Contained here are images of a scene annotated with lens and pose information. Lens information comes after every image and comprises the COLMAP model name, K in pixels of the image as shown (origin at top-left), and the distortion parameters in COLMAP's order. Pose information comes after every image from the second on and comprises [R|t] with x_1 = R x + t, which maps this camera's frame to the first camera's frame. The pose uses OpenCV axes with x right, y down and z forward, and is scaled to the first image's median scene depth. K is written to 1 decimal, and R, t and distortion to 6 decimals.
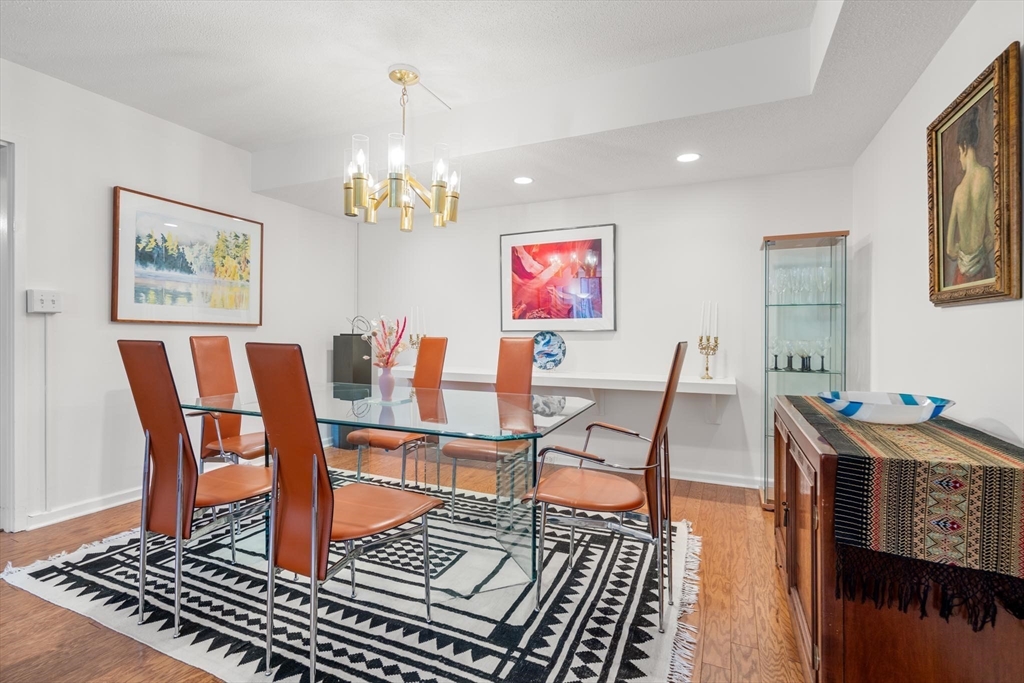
lens RADIAL K [[472.4, 0, 514.7], [0, 472.4, 332.7], [0, 0, 1]] dist [-0.001609, -0.000152]
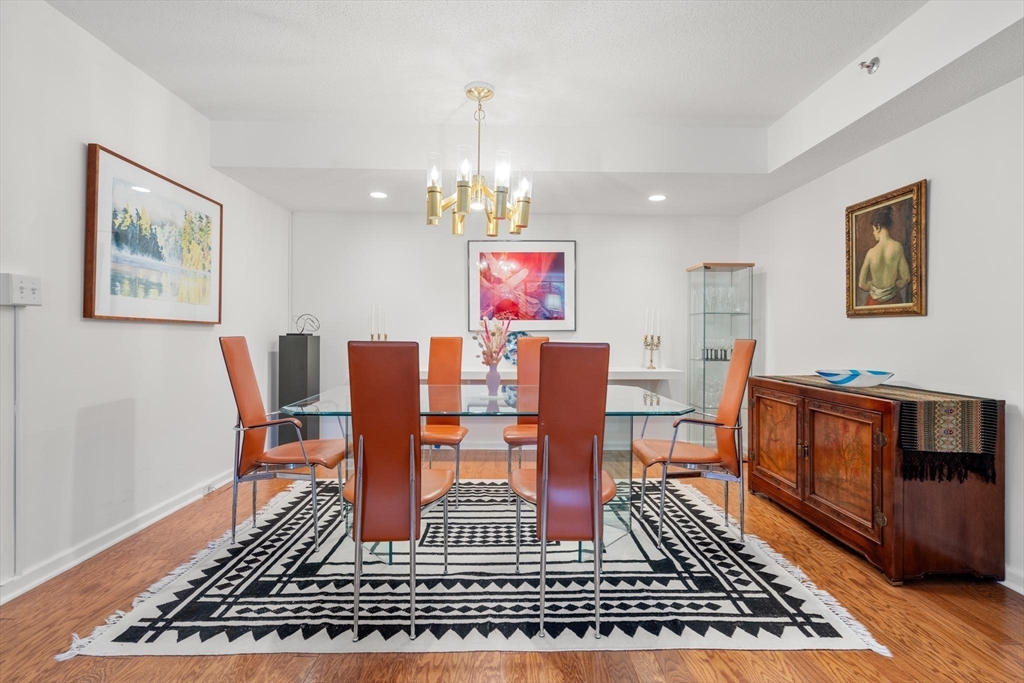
lens RADIAL K [[466.9, 0, 514.5], [0, 466.9, 332.6], [0, 0, 1]] dist [-0.002600, -0.000332]
pose [[0.902650, 0.000846, 0.430375, -0.612678], [-0.001418, 0.999998, 0.001008, -0.001812], [-0.430374, -0.001521, 0.902649, 0.012935]]
